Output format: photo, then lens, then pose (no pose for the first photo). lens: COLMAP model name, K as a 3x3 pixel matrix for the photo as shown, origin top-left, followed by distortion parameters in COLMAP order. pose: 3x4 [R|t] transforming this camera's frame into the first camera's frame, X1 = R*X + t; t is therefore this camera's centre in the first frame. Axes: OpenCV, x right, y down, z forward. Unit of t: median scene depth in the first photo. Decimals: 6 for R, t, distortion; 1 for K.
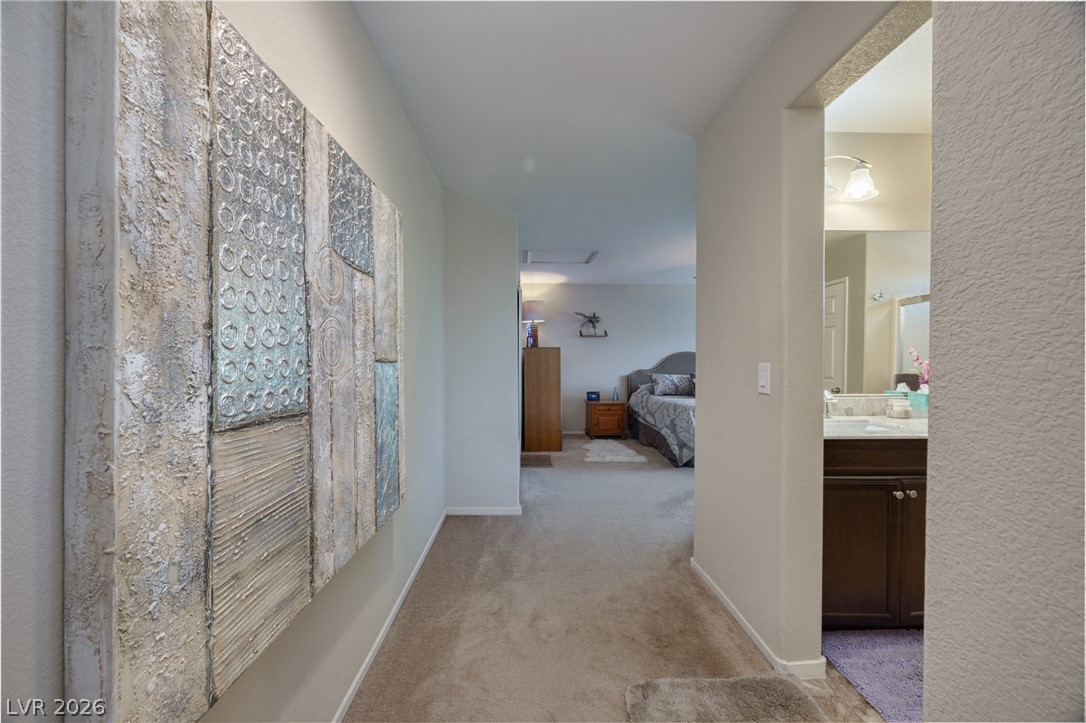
lens RADIAL K [[414.9, 0, 543.2], [0, 414.9, 365.4], [0, 0, 1]] dist [-0.001312, 0.000004]
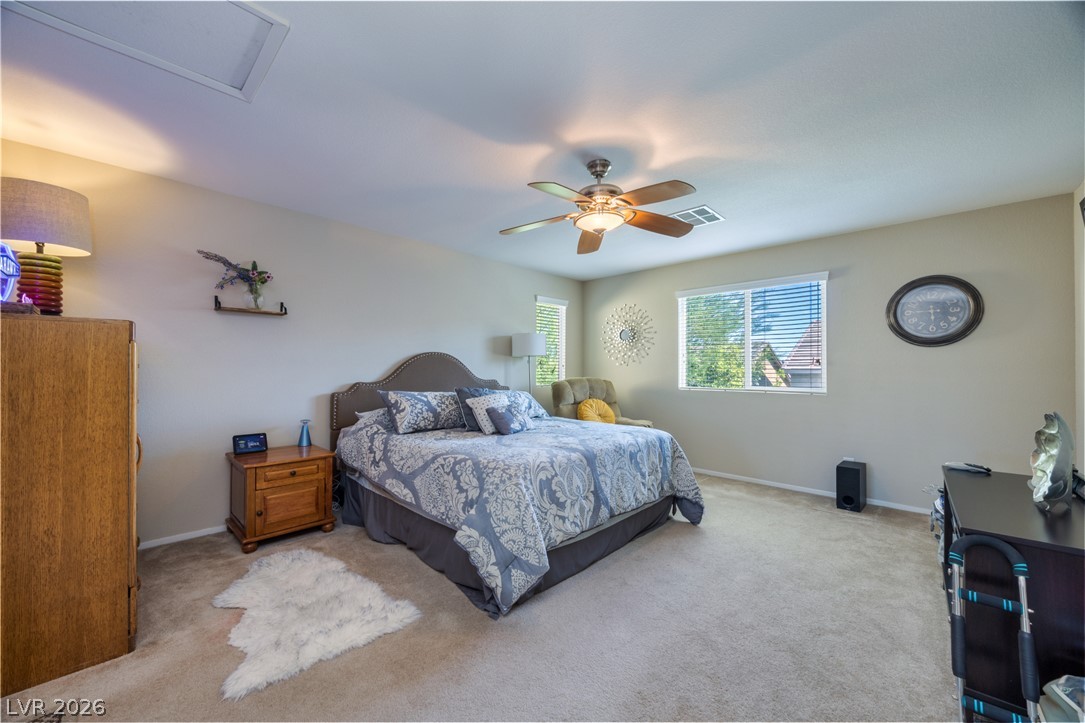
lens RADIAL K [[414.5, 0, 542.7], [0, 414.5, 365.4], [0, 0, 1]] dist [-0.001312, 0.000004]
pose [[0.727486, 0.010655, 0.686040, 0.045169], [-0.001304, 0.999899, -0.014146, -0.005471], [-0.686122, 0.009397, 0.727426, 0.485357]]
